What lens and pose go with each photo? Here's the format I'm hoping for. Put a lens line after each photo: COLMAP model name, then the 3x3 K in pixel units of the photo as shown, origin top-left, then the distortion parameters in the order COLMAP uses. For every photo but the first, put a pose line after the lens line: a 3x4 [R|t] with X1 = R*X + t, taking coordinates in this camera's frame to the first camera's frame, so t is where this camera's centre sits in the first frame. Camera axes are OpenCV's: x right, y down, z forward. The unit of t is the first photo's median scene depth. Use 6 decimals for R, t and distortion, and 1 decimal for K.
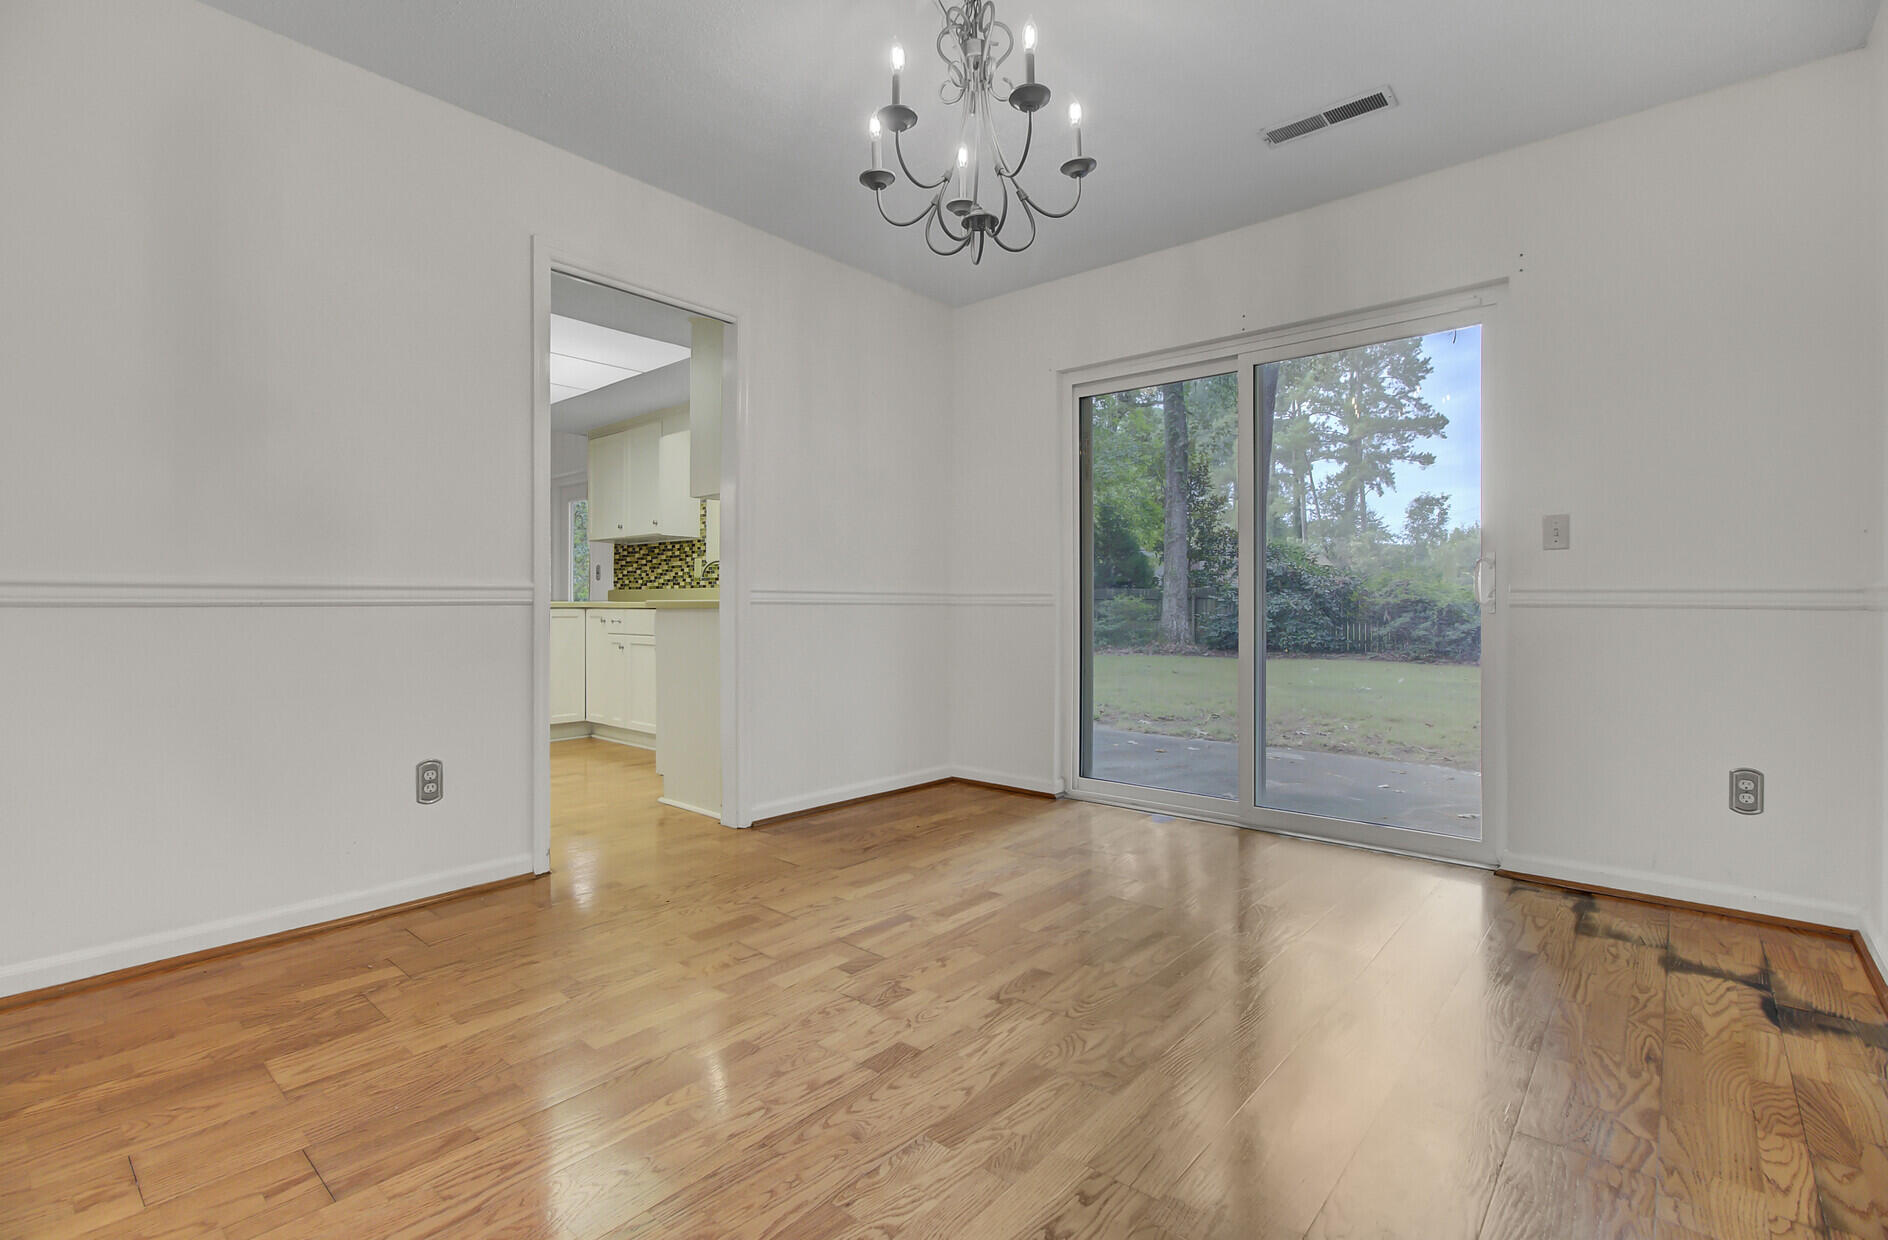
lens RADIAL K [[864.5, 0, 946.8], [0, 864.5, 599.9], [0, 0, 1]] dist [-0.004852, 0.005730]
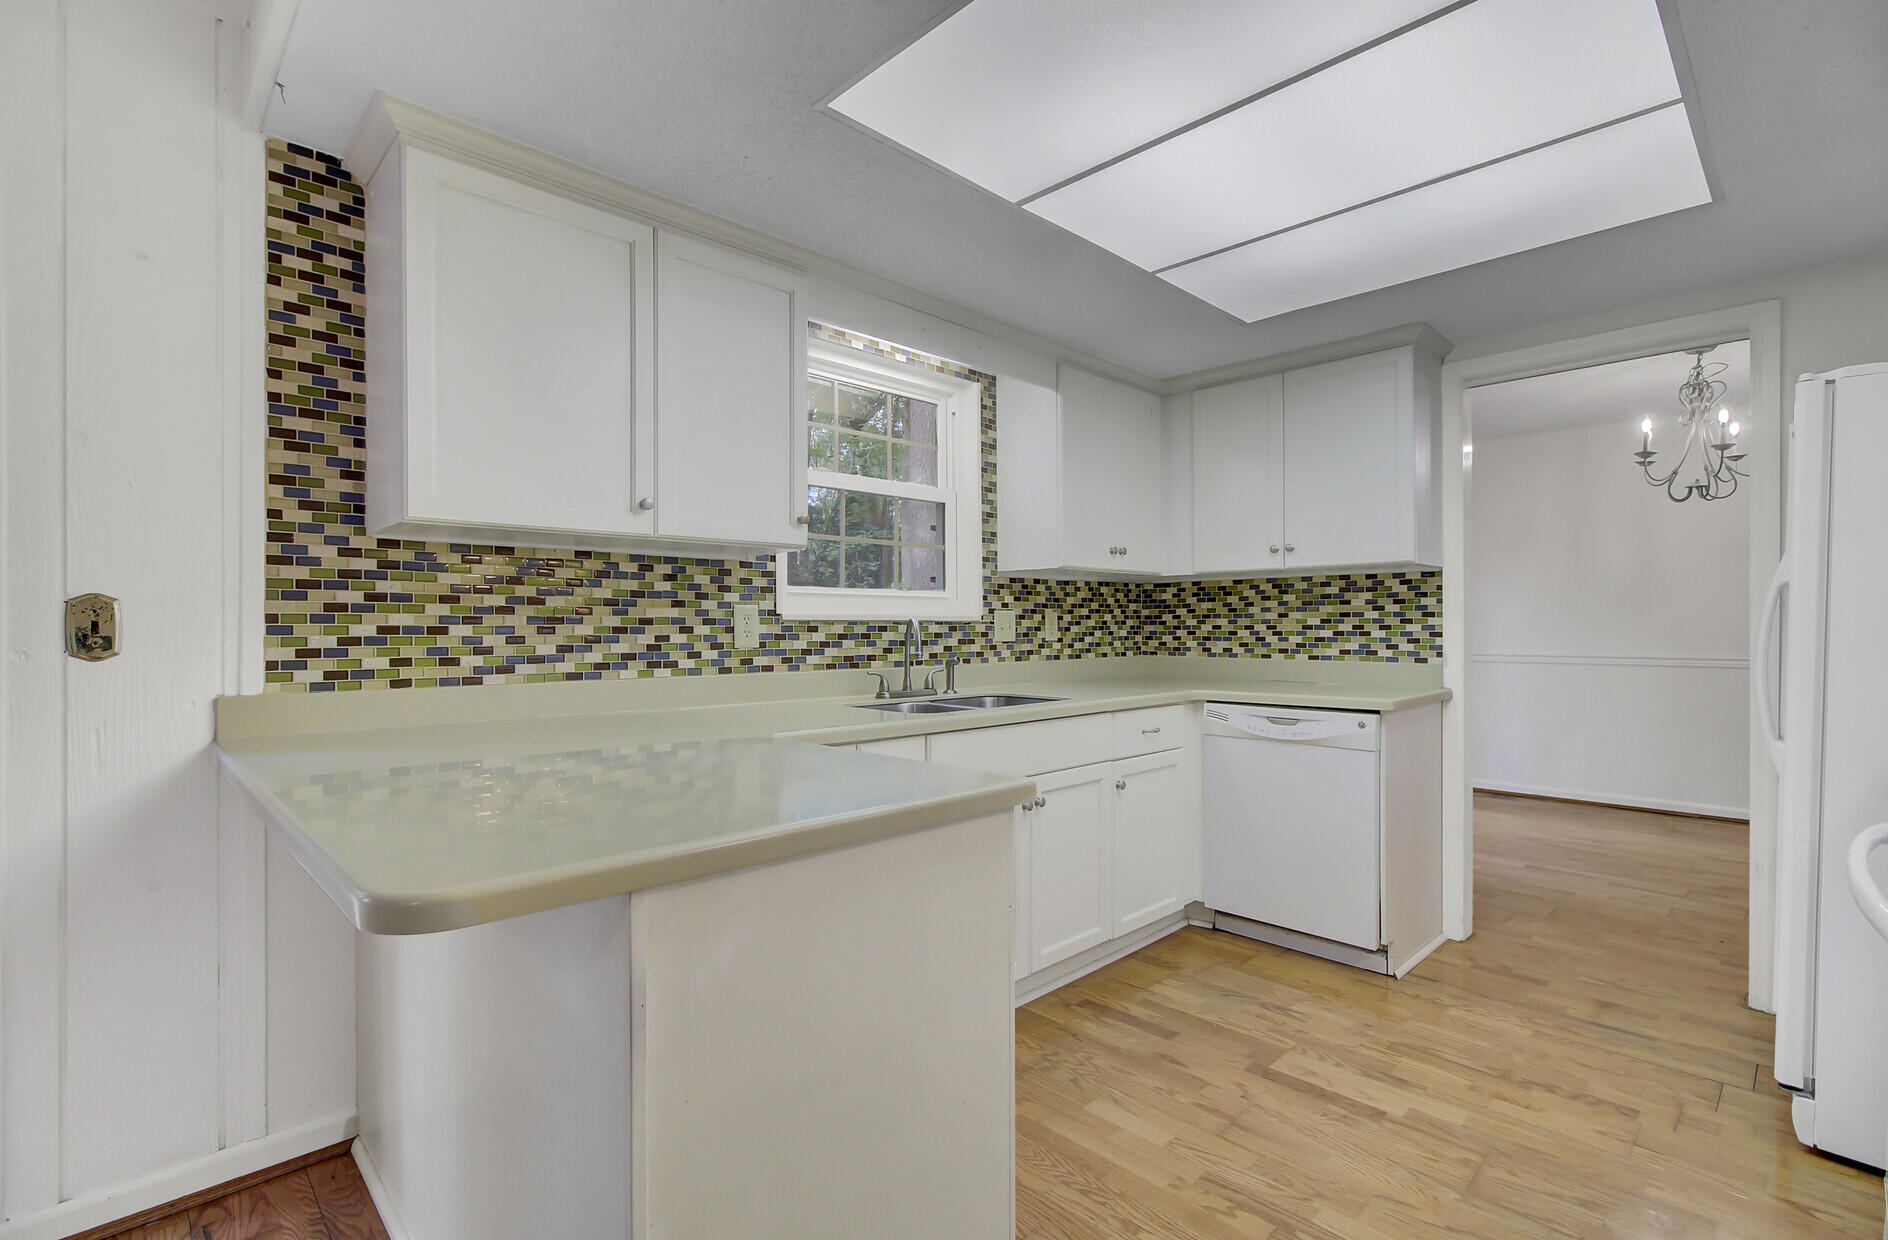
lens RADIAL K [[864.5, 0, 917.1], [0, 864.5, 629.2], [0, 0, 1]] dist [-0.004852, 0.005730]
pose [[0.099948, -0.004876, 0.994981, -0.690418], [-0.004682, 0.999975, 0.005371, -0.037359], [-0.994982, -0.005196, 0.099923, 0.844623]]
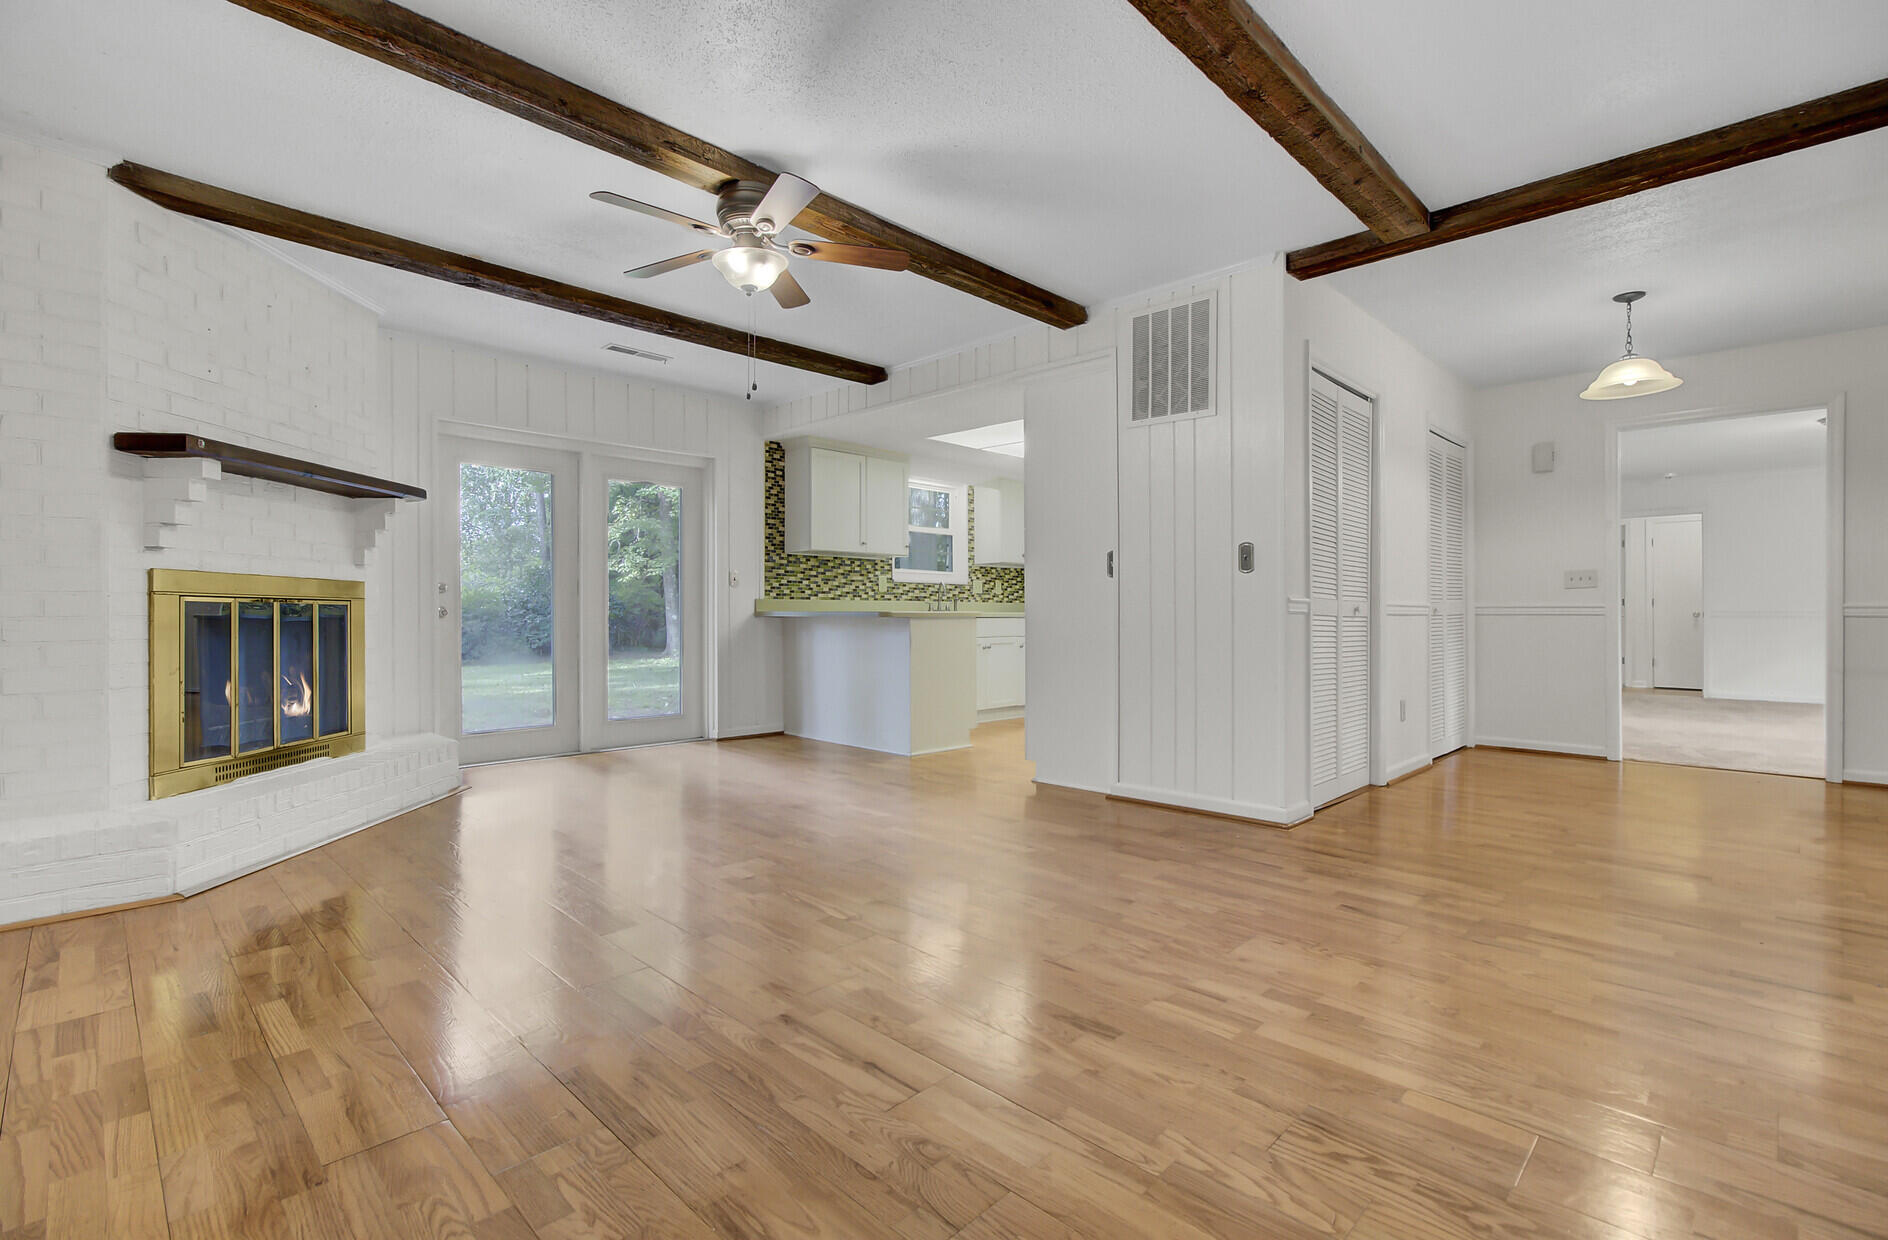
lens RADIAL K [[864.5, 0, 926.6], [0, 864.5, 614.1], [0, 0, 1]] dist [-0.004852, 0.005730]
pose [[0.070707, -0.000710, 0.997497, -1.430312], [-0.005872, 0.999982, 0.001128, 0.002895], [-0.997480, -0.005937, 0.070702, 0.828715]]
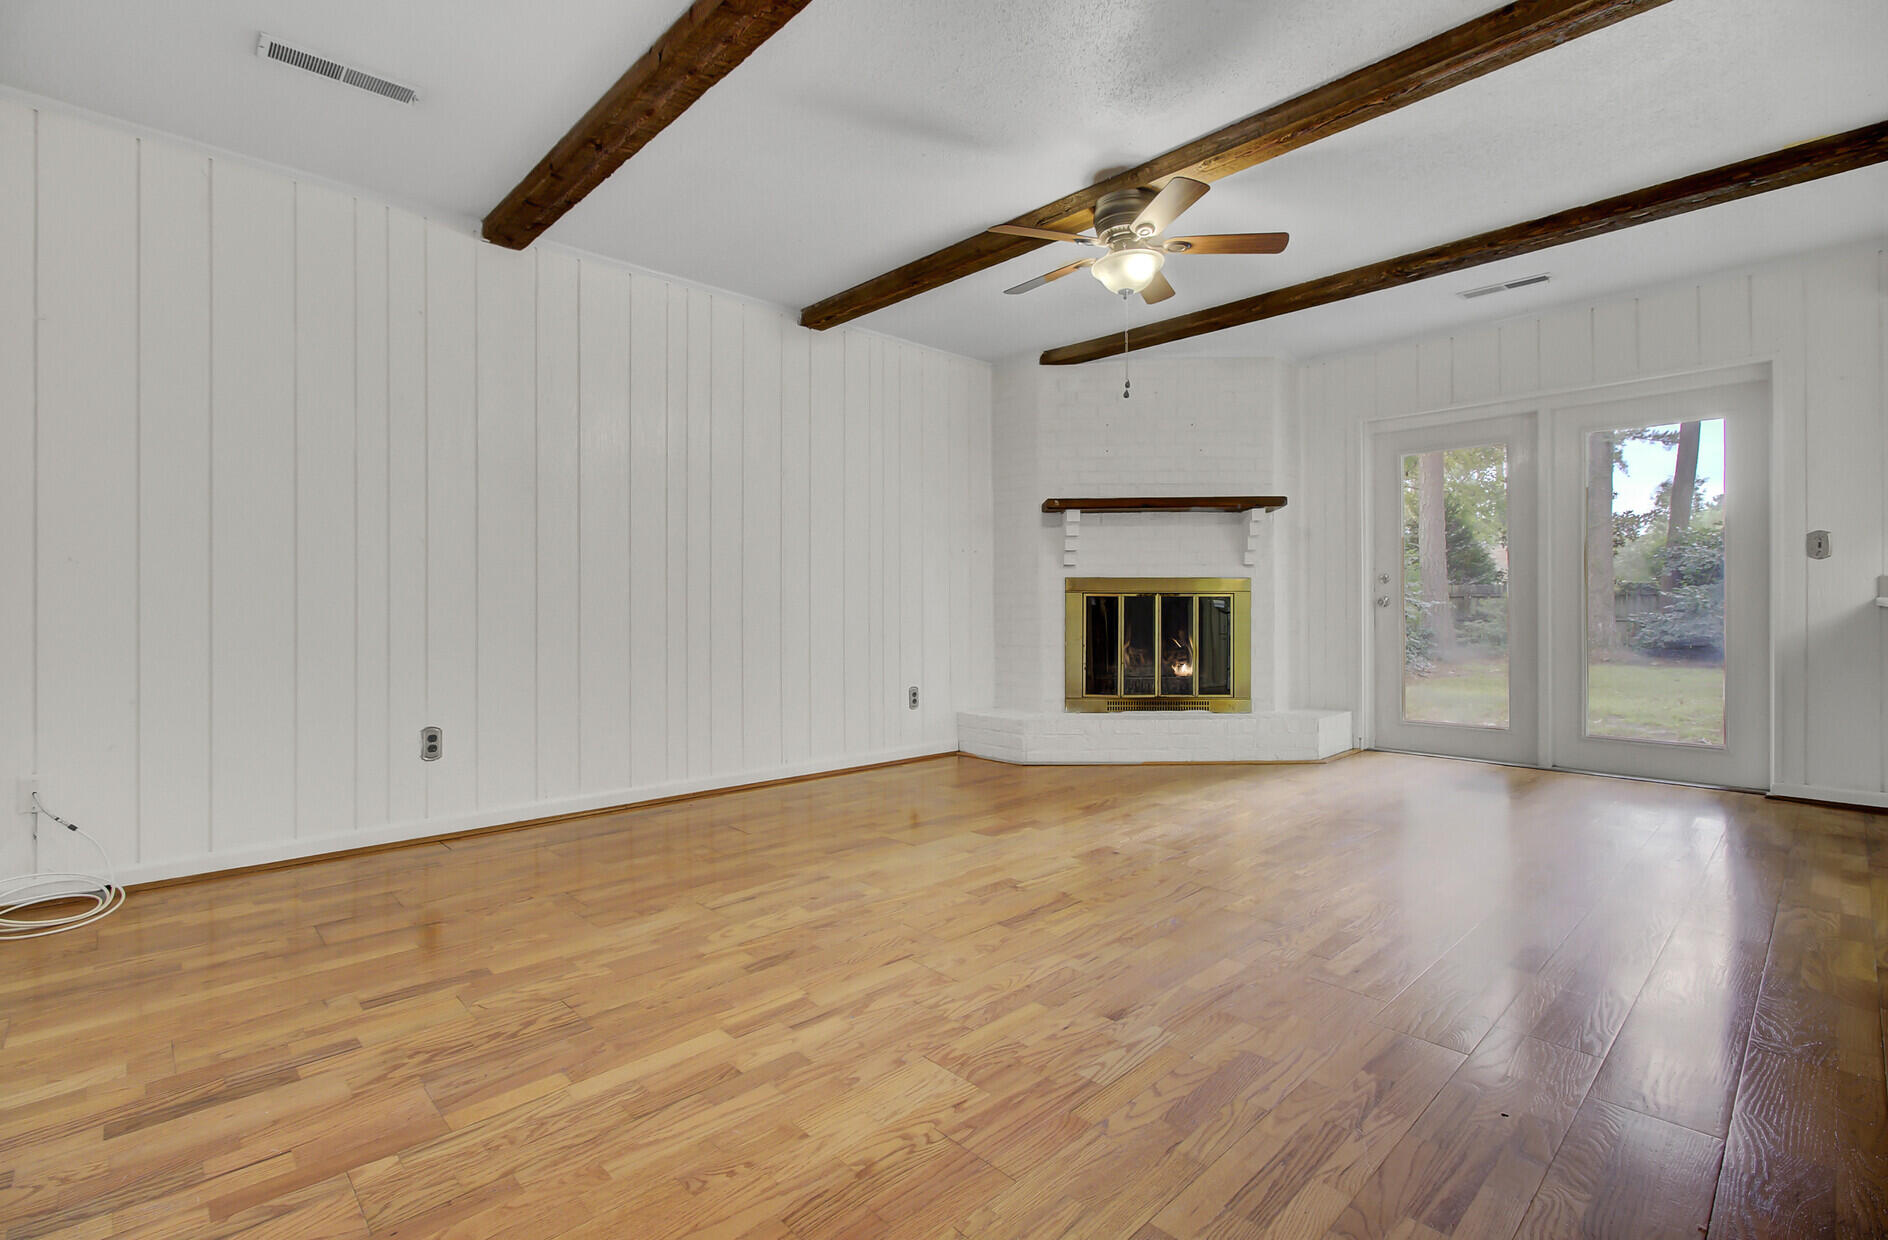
lens RADIAL K [[864.5, 0, 923.9], [0, 864.5, 595.8], [0, 0, 1]] dist [-0.004852, 0.005730]
pose [[0.993915, -0.003616, -0.110089, -1.017505], [0.002929, 0.999975, -0.006404, 0.003009], [0.110110, 0.006043, 0.993901, 0.447686]]
